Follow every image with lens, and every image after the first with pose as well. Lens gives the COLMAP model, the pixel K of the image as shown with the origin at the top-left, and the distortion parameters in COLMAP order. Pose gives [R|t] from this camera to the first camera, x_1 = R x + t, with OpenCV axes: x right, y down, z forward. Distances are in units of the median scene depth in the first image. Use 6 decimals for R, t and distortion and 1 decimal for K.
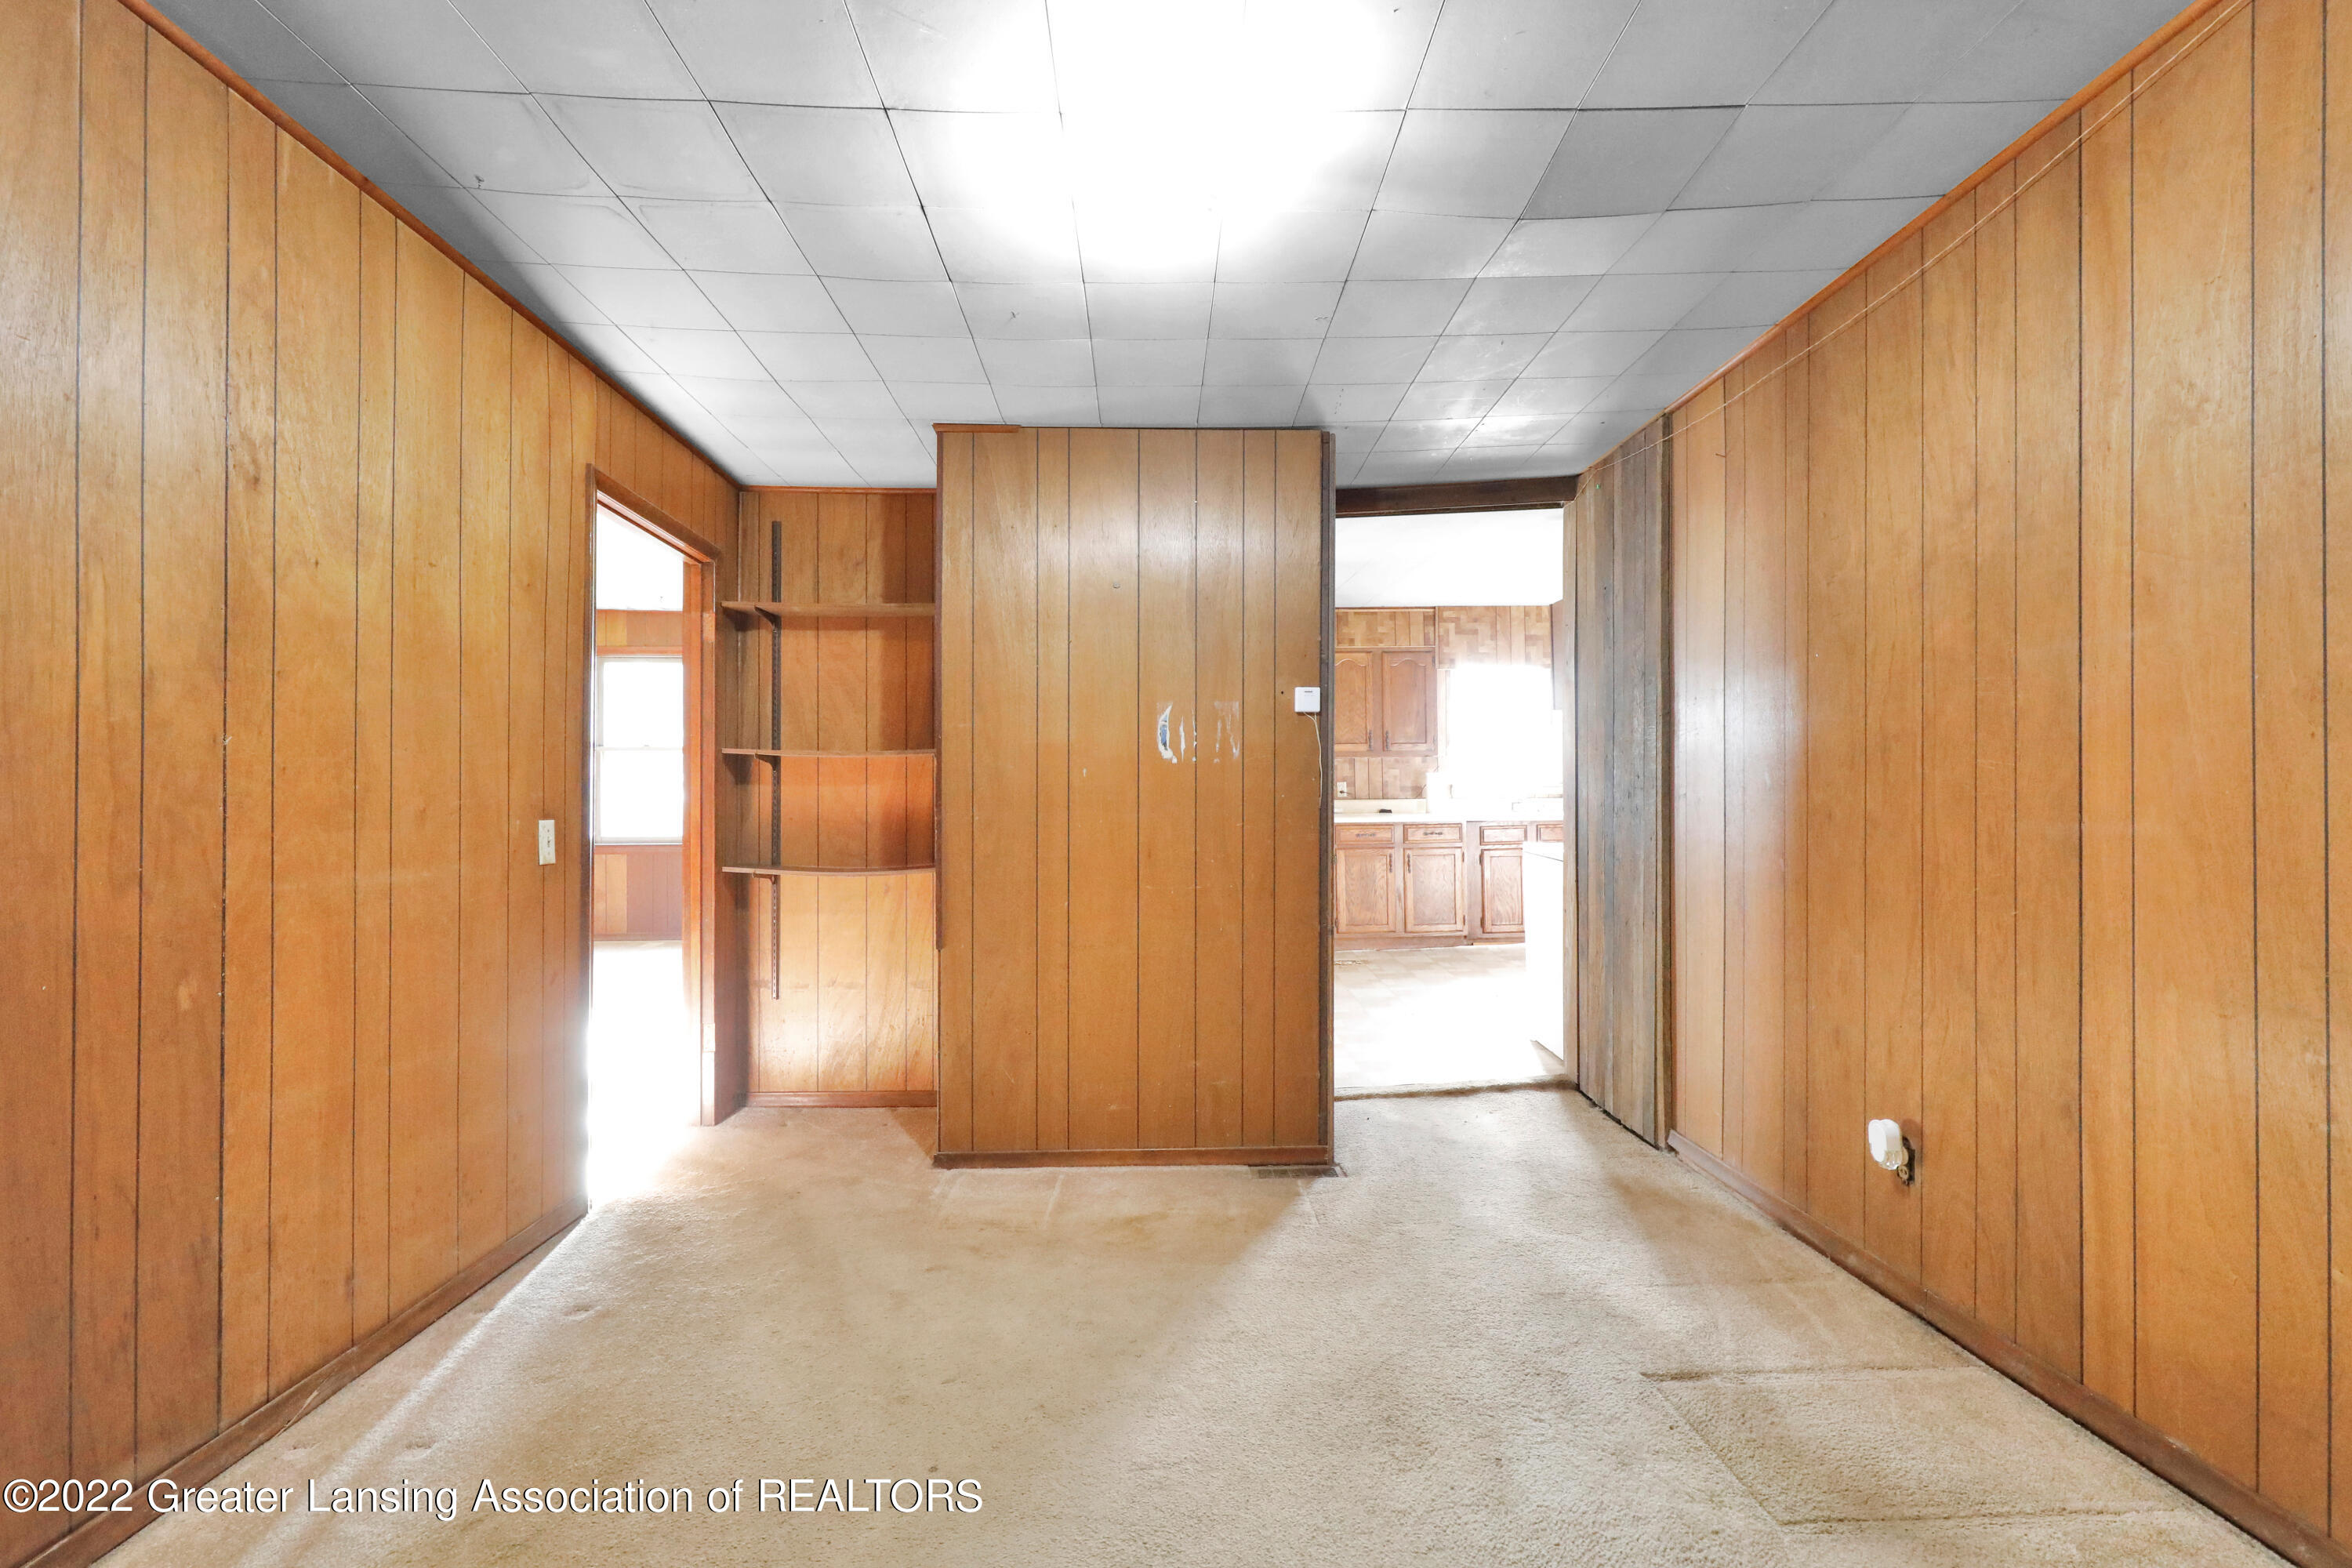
lens RADIAL K [[1081.1, 0, 1179.8], [0, 1081.1, 785.7], [0, 0, 1]] dist [0.000221, 0.000043]
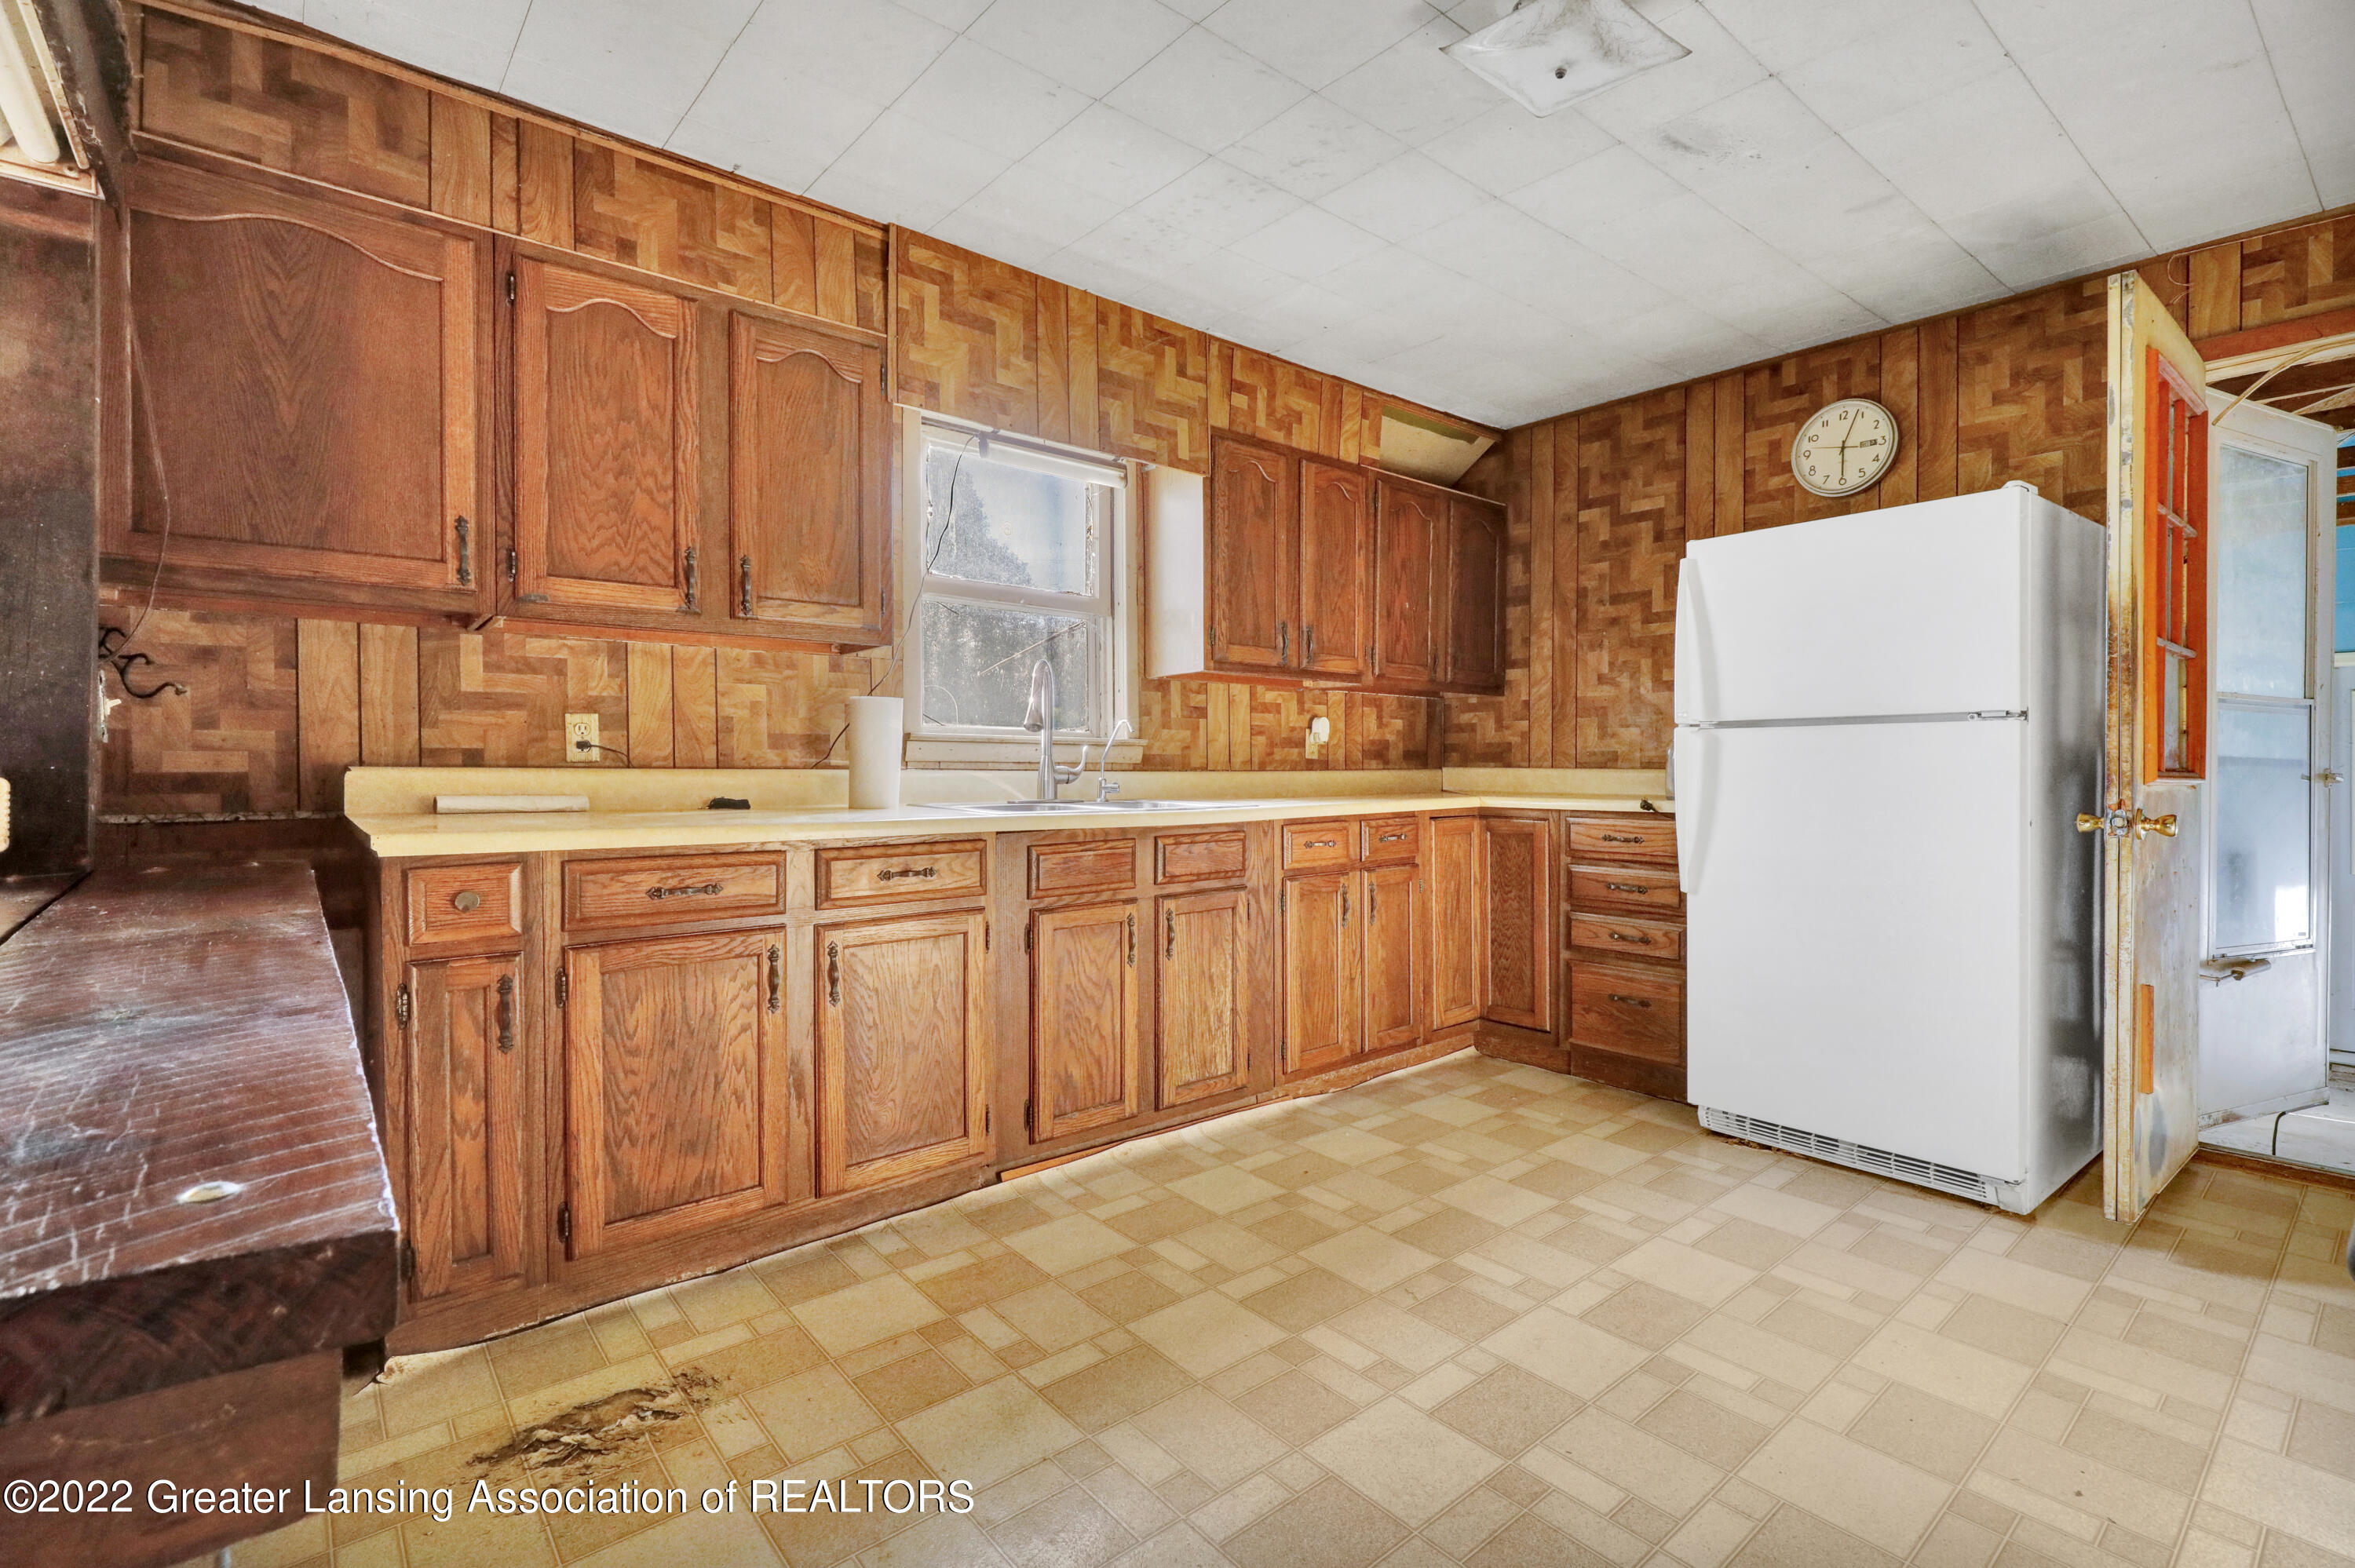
lens RADIAL K [[1082.4, 0, 1186.2], [0, 1082.4, 781.1], [0, 0, 1]] dist [0.000221, 0.000043]
pose [[0.778246, 0.005787, 0.627933, 0.092138], [-0.009577, 0.999951, 0.002654, 0.014493], [-0.627887, -0.008079, 0.778263, 0.669260]]
